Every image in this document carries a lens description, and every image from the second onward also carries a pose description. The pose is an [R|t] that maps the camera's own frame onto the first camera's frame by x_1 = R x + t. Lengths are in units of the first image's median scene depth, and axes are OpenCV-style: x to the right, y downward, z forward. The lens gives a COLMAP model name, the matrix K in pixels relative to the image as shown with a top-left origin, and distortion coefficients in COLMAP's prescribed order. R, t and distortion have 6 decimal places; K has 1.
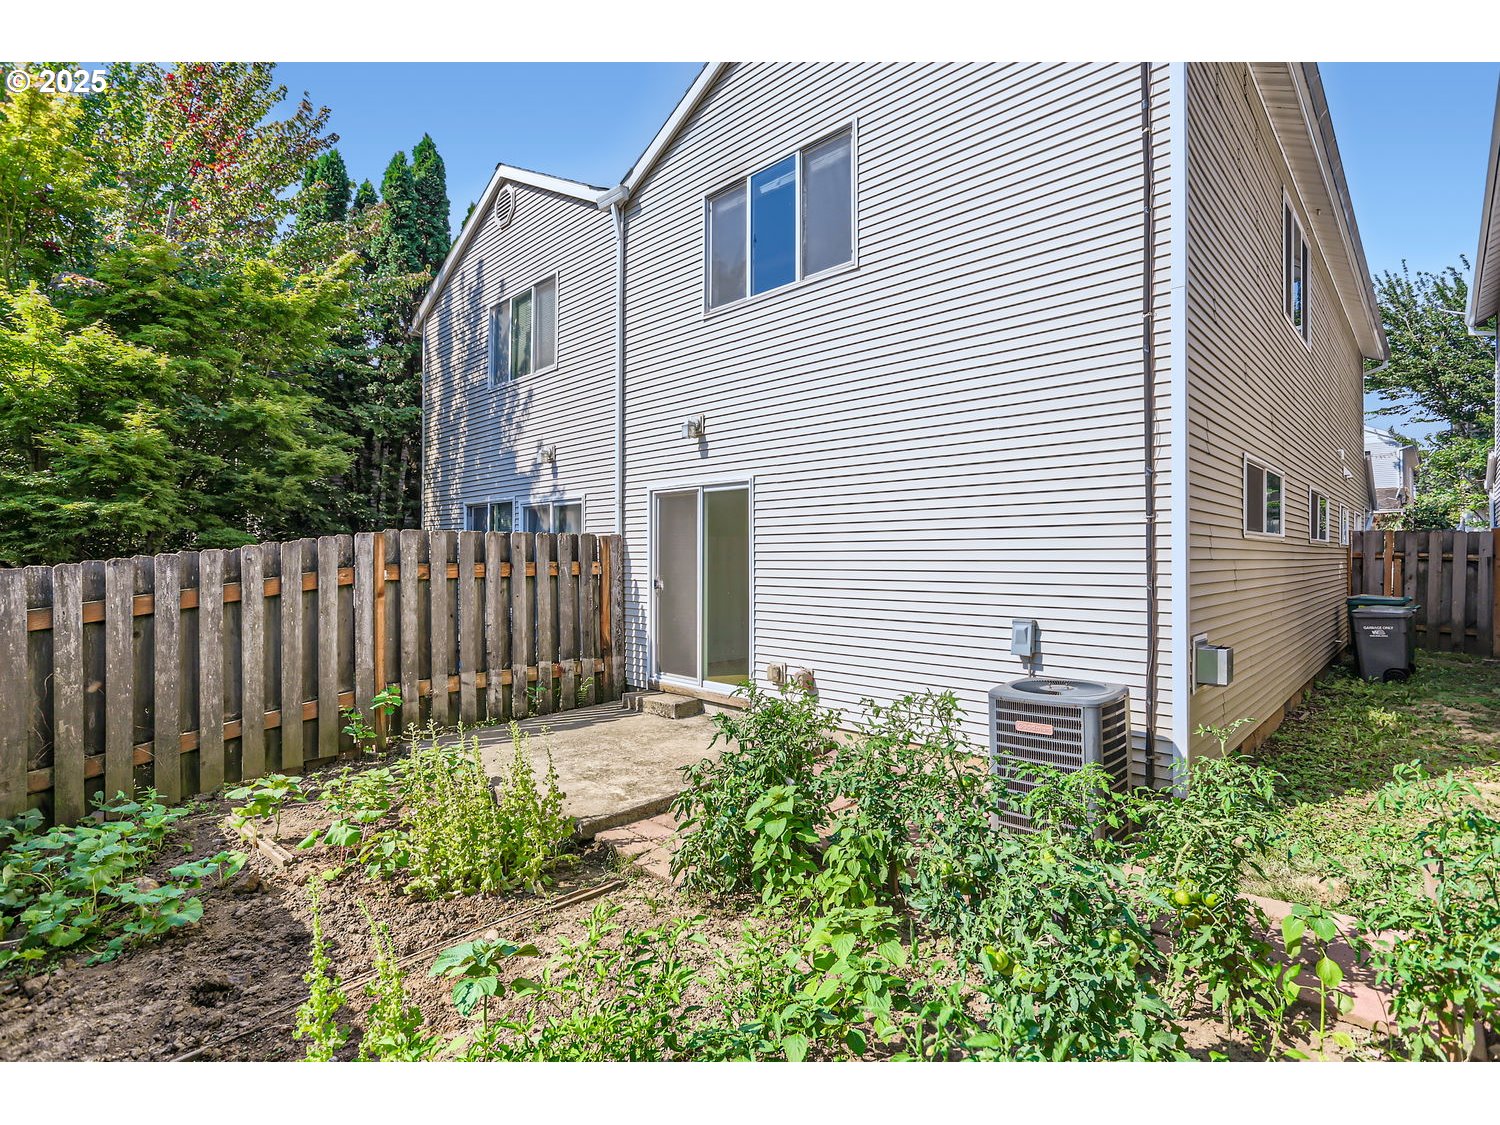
lens RADIAL K [[725.1, 0, 734.4], [0, 725.1, 555.6], [0, 0, 1]] dist [-0.027086, 0.017943]
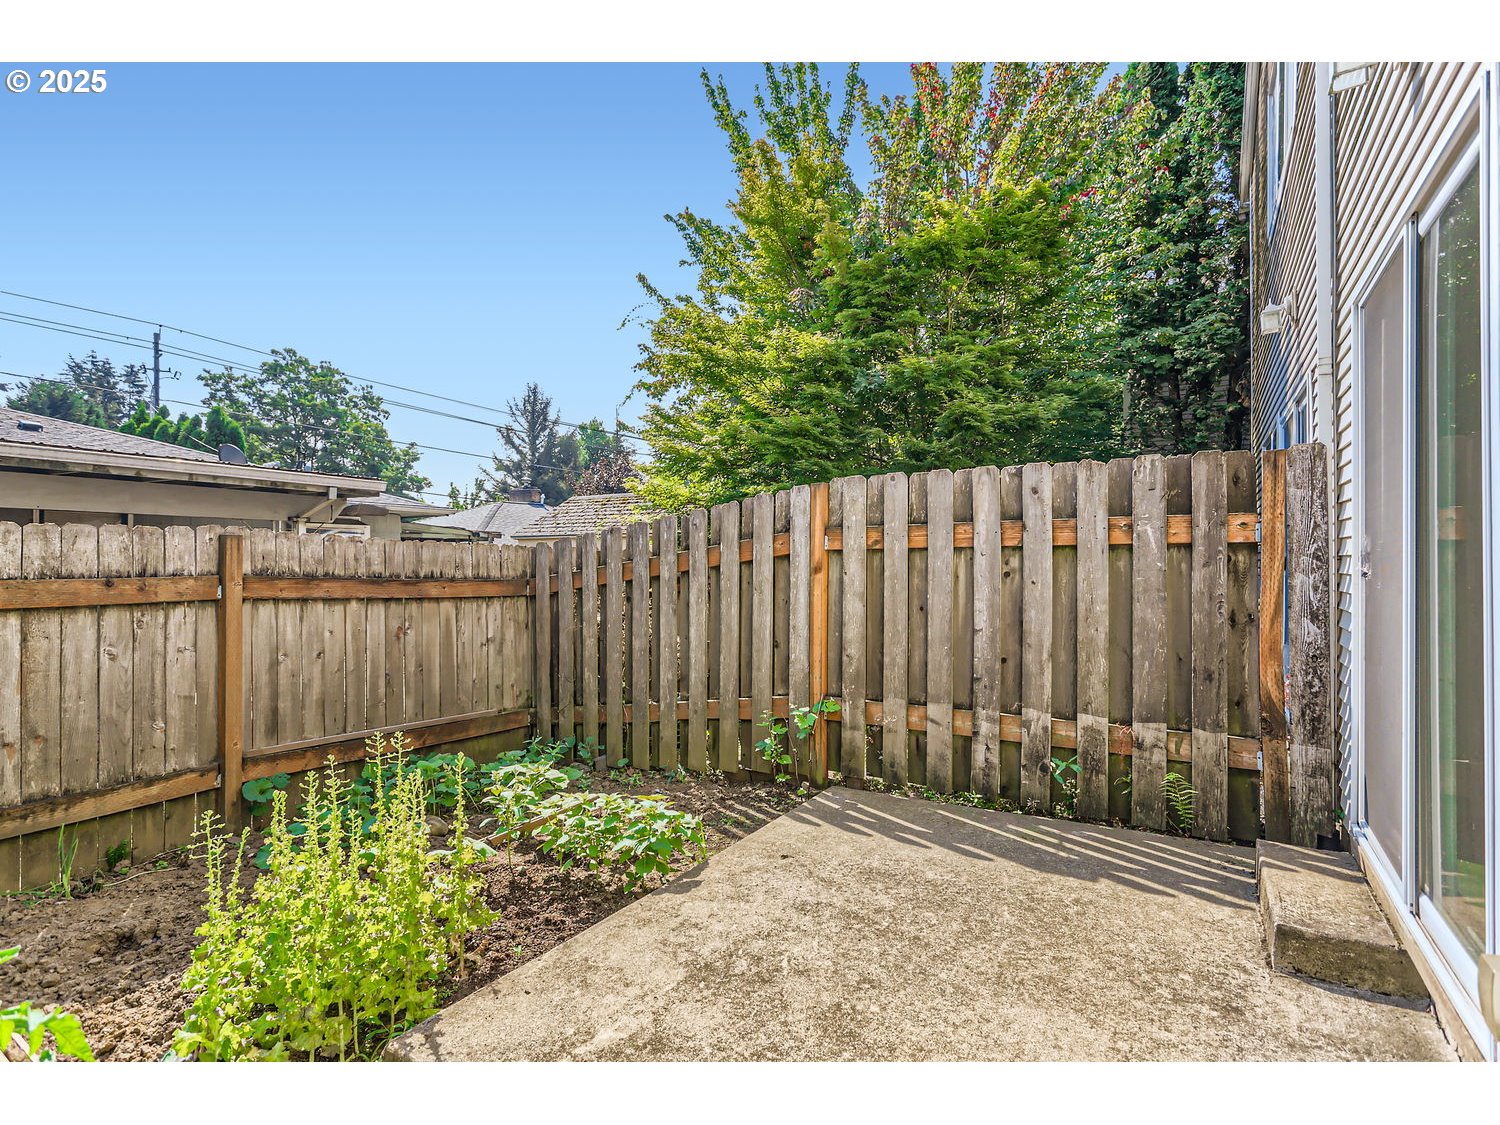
lens RADIAL K [[725.1, 0, 740.0], [0, 725.1, 559.8], [0, 0, 1]] dist [-0.027086, 0.017943]
pose [[0.224439, -0.001730, -0.974487, 0.187535], [0.004928, 0.999988, -0.000640, 0.042274], [0.974476, -0.004659, 0.224444, 0.727889]]
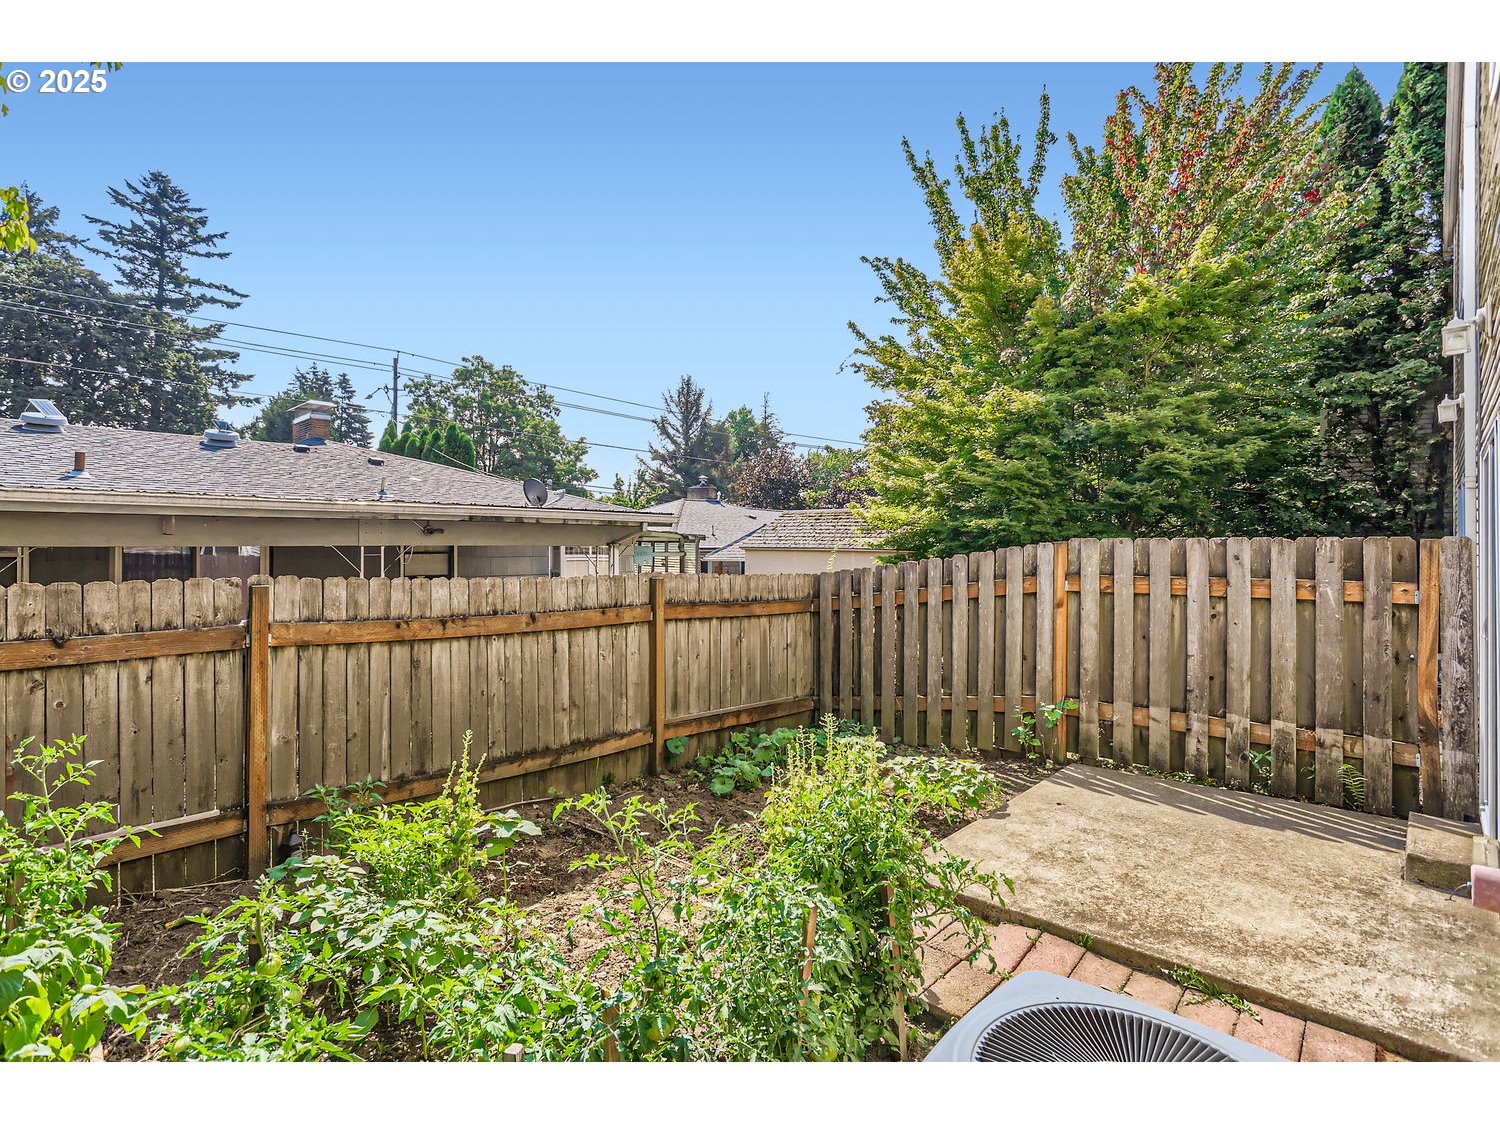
lens RADIAL K [[725.1, 0, 743.9], [0, 725.1, 543.9], [0, 0, 1]] dist [-0.027086, 0.017943]
pose [[0.033079, -0.001344, -0.999452, 0.460888], [0.004072, 0.999991, -0.001210, -0.029321], [0.999444, -0.004030, 0.033084, 0.511363]]
